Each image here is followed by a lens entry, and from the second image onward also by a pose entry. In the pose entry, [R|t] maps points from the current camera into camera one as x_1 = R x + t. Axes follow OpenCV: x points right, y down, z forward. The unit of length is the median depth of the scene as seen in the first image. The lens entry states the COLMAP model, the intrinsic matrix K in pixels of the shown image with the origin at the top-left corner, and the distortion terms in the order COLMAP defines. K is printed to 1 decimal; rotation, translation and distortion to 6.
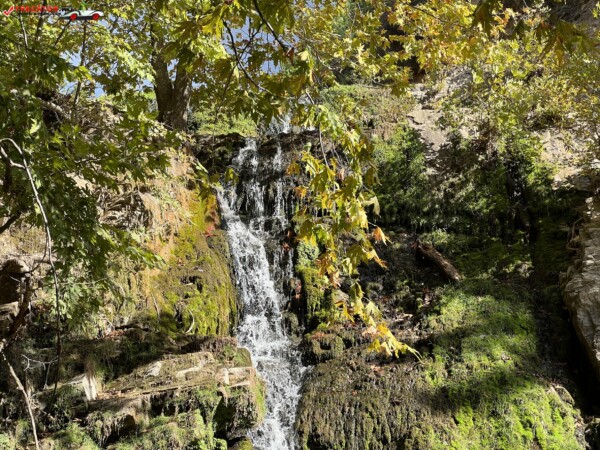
lens RADIAL K [[1335.3, 0, 300.0], [0, 1335.3, 225.0], [0, 0, 1]] dist [-0.057747, 3.240254]
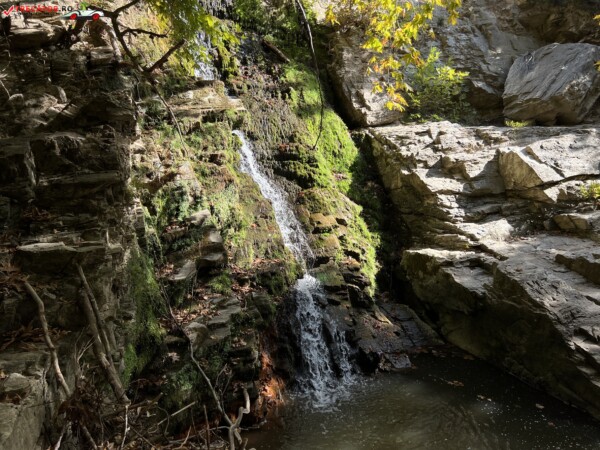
lens RADIAL K [[451.1, 0, 303.2], [0, 451.1, 228.3], [0, 0, 1]] dist [0.069191, -0.082575]
pose [[0.867239, -0.045277, 0.495830, -0.280269], [-0.159360, 0.918227, 0.362580, 0.018812], [-0.471701, -0.393459, 0.789106, 0.304333]]
